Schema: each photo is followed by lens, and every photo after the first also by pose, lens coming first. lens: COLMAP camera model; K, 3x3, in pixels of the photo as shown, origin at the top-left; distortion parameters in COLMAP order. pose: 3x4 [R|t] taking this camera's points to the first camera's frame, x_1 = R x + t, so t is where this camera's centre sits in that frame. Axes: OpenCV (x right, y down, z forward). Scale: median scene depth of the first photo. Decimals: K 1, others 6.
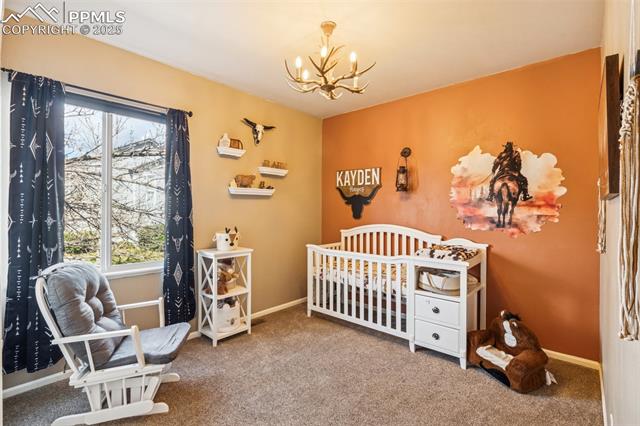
lens RADIAL K [[301.9, 0, 310.8], [0, 301.9, 208.5], [0, 0, 1]] dist [-0.000726, 0.000227]
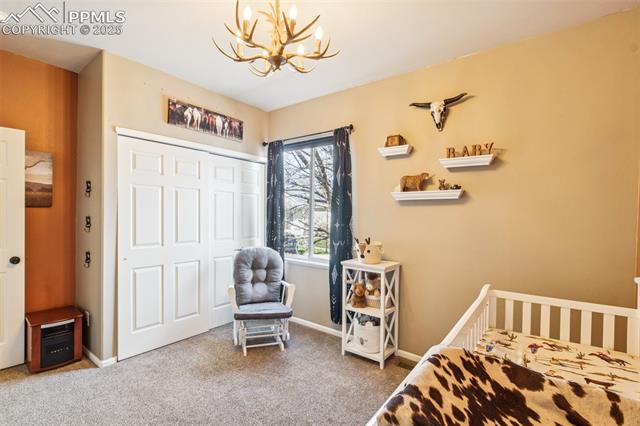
lens RADIAL K [[301.5, 0, 307.9], [0, 301.5, 212.1], [0, 0, 1]] dist [-0.000202, -0.000077]
pose [[0.071337, -0.002458, -0.997449, 0.617799], [-0.005177, 0.999983, -0.002834, -0.011742], [0.997439, 0.005366, 0.071323, 0.747381]]
